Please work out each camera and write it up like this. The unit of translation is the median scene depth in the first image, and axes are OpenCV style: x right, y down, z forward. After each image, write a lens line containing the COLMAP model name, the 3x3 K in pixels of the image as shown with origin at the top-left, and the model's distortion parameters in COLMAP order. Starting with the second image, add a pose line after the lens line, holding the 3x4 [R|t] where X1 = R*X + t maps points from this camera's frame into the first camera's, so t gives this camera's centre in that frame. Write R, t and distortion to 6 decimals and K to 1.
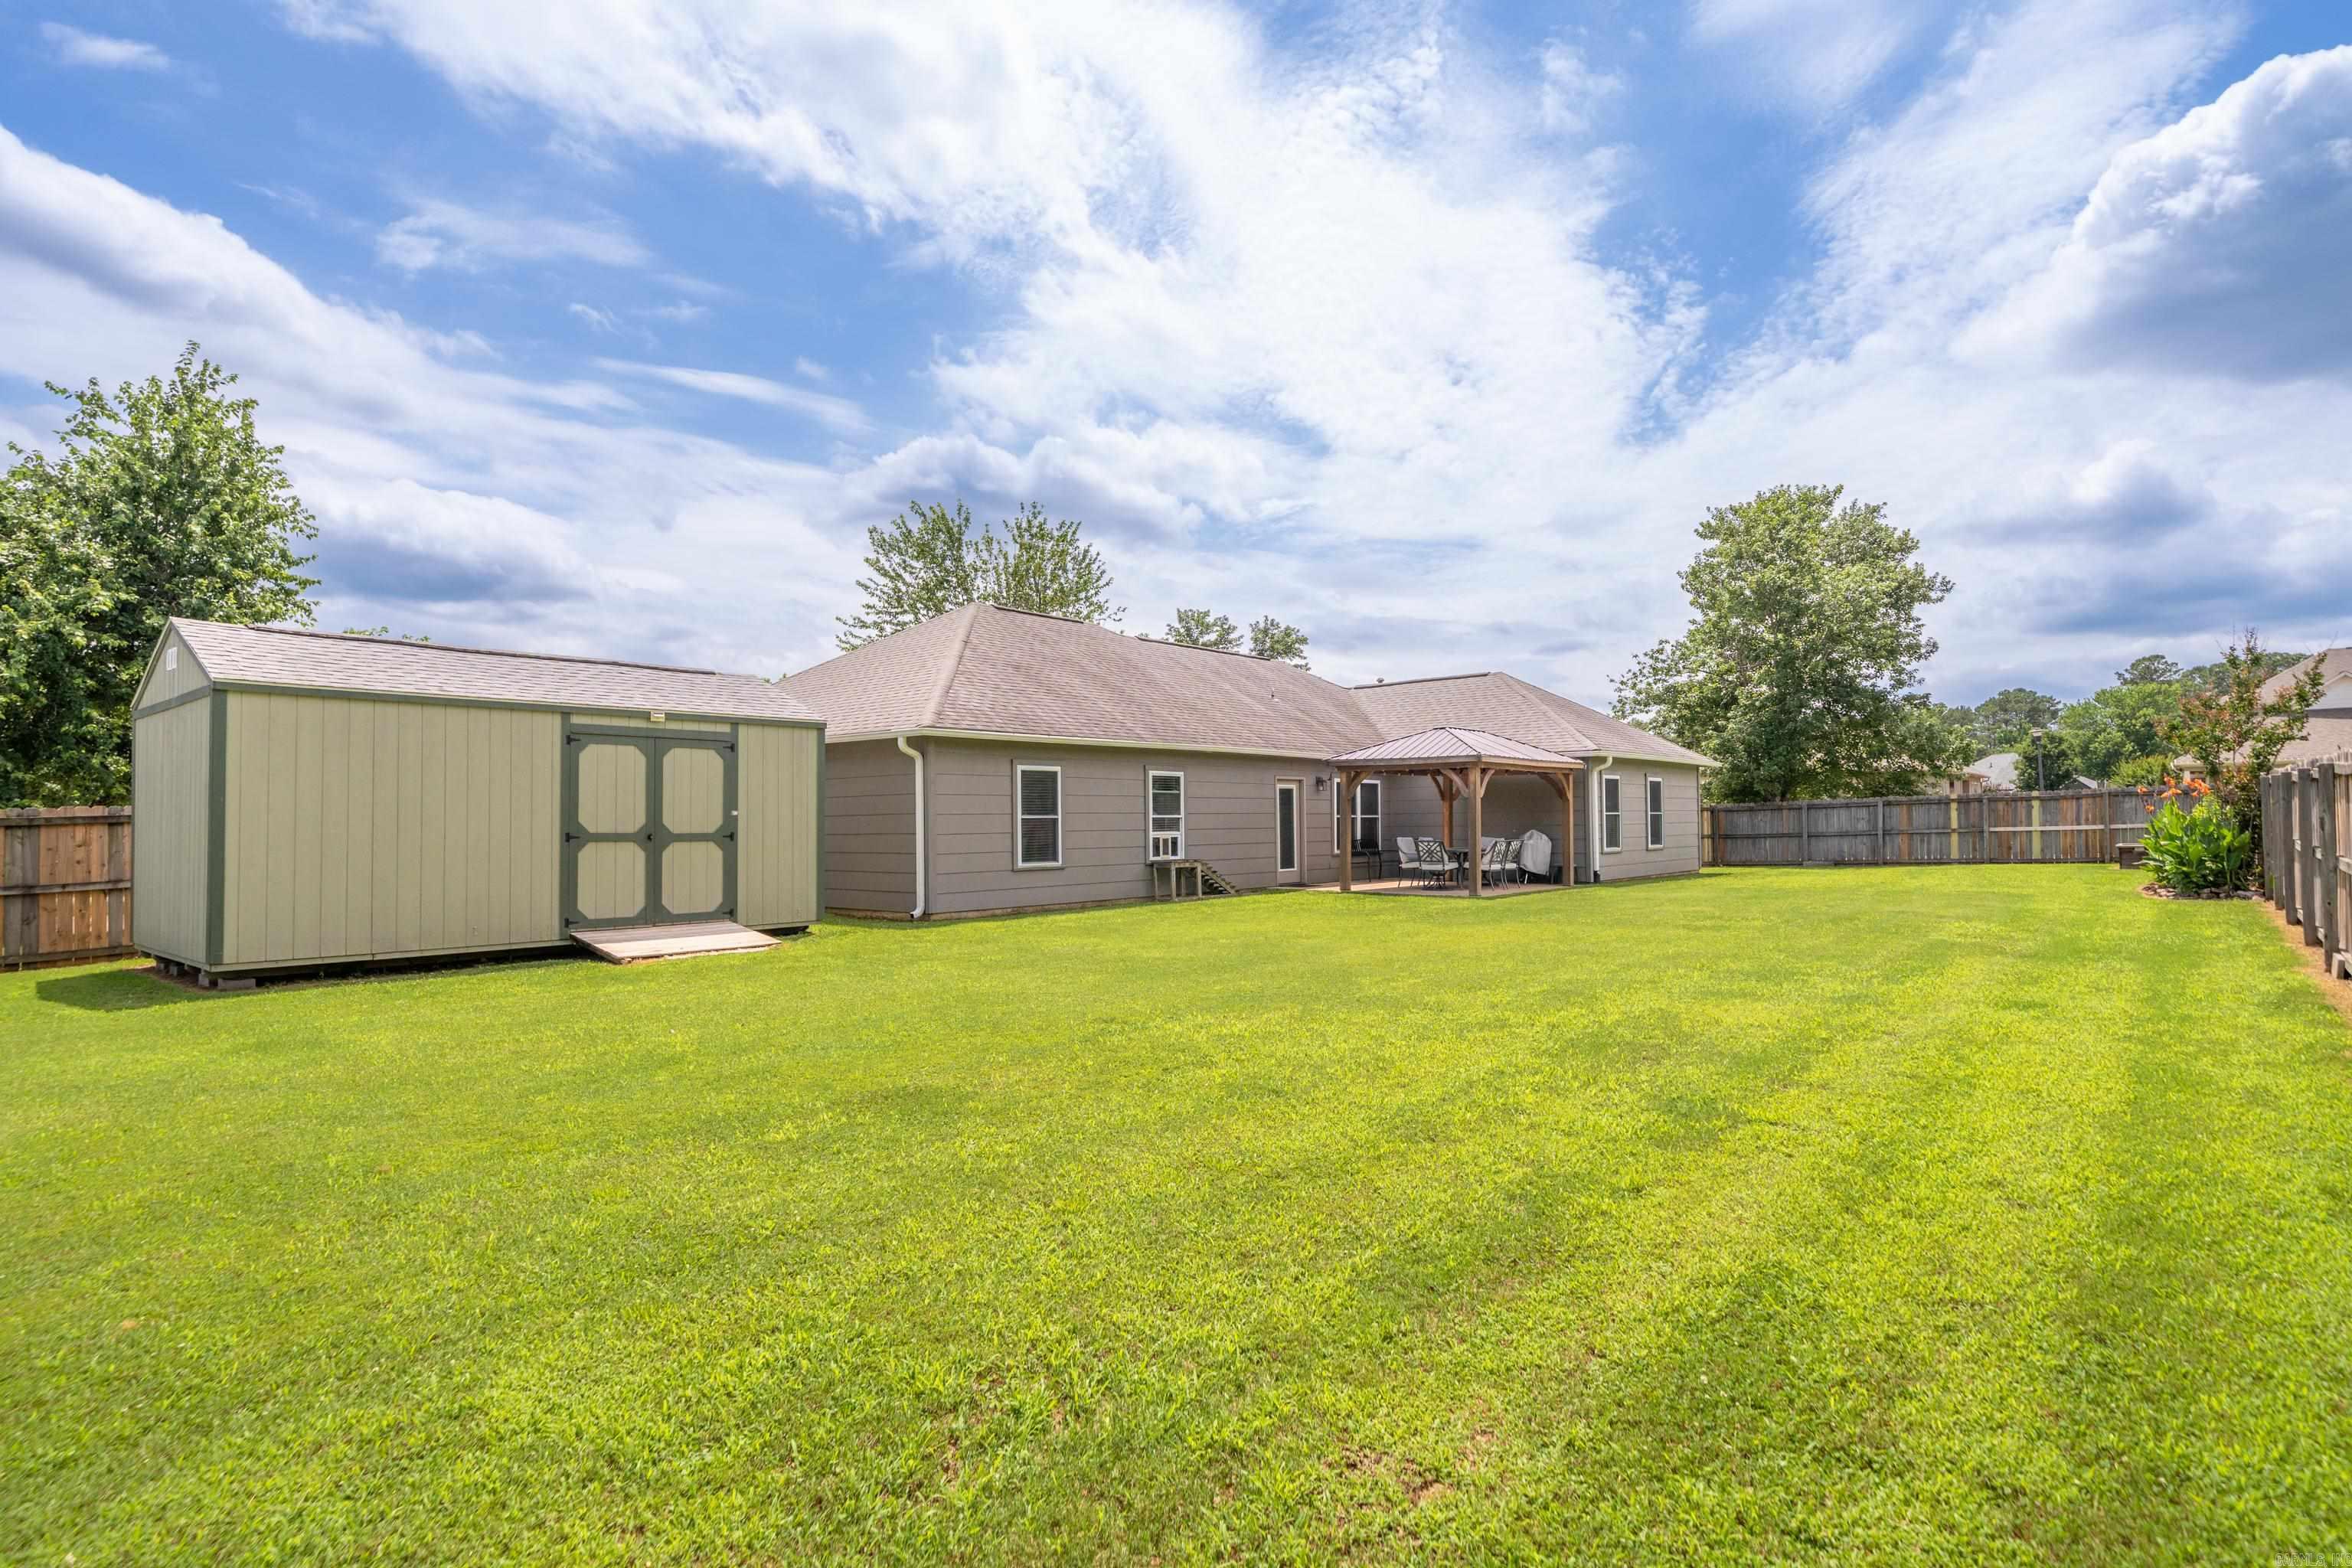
lens RADIAL K [[1225.4, 0, 1187.2], [0, 1225.4, 795.6], [0, 0, 1]] dist [-0.004524, 0.001358]
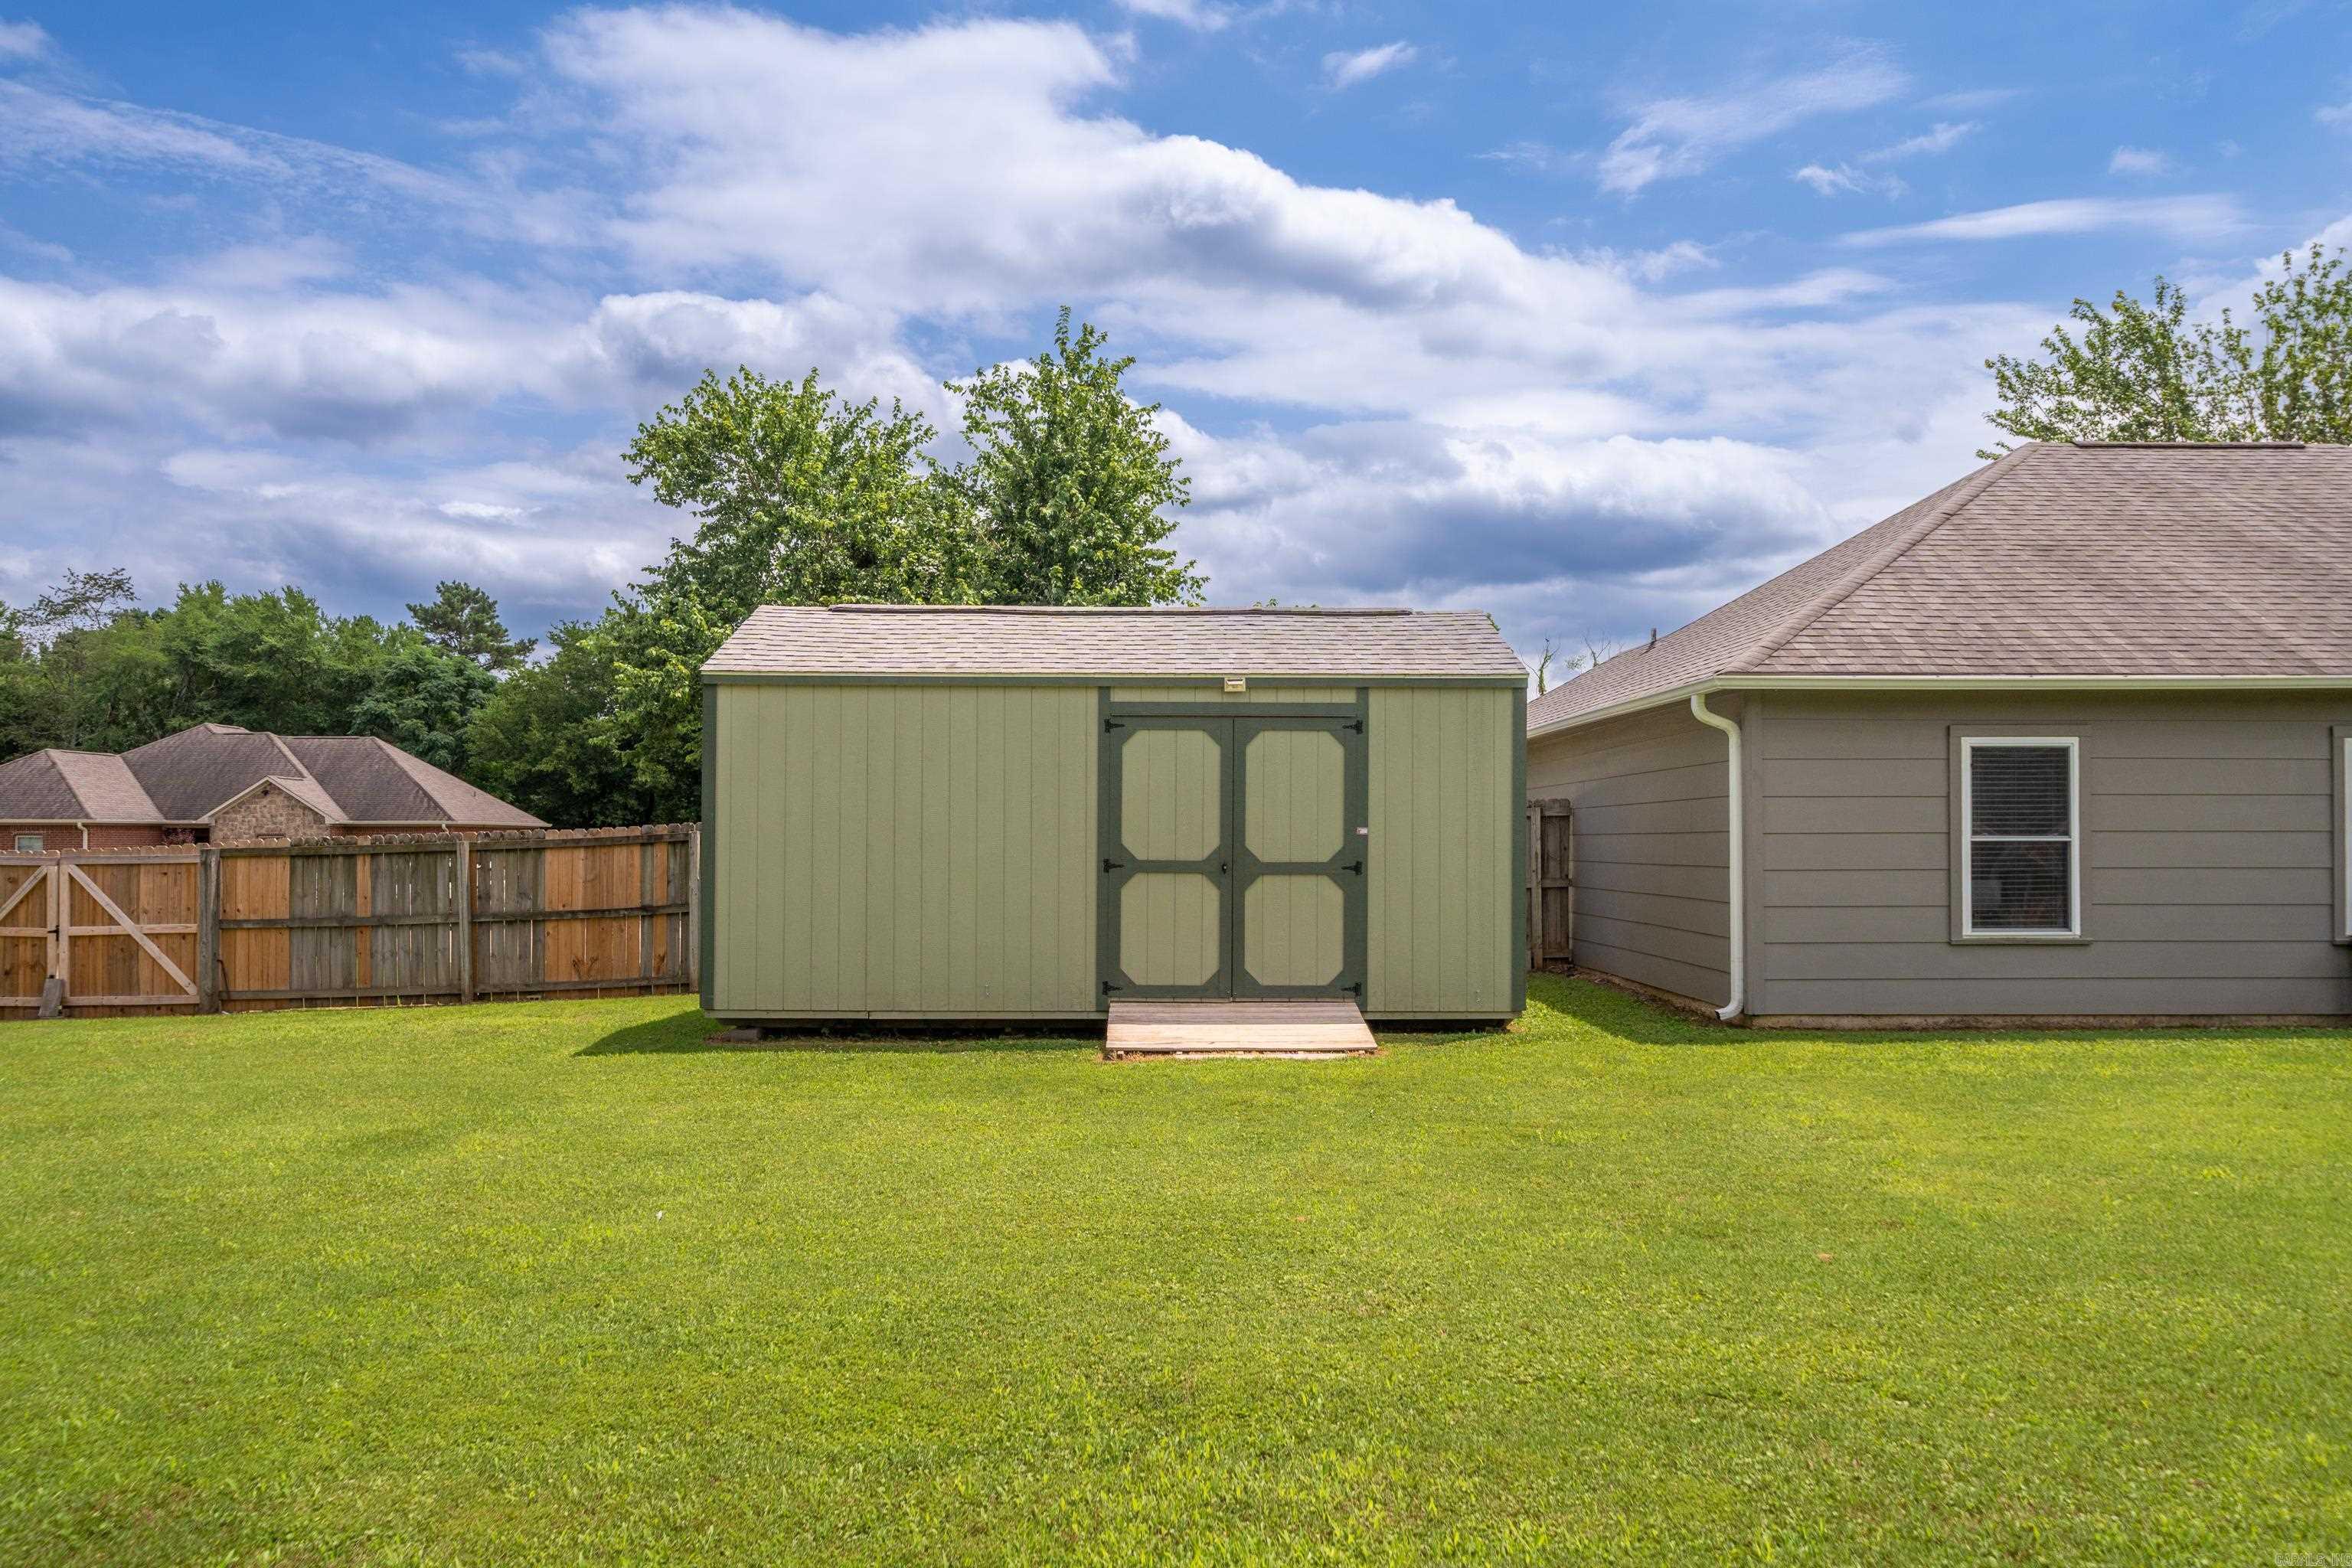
lens RADIAL K [[1588.5, 0, 1176.6], [0, 1588.5, 816.5], [0, 0, 1]] dist [0.009747, 0.002600]
pose [[0.659804, 0.000030, -0.751438, 0.078859], [0.010150, 0.999908, 0.008953, -0.000629], [0.751369, -0.013534, 0.659743, 0.170912]]
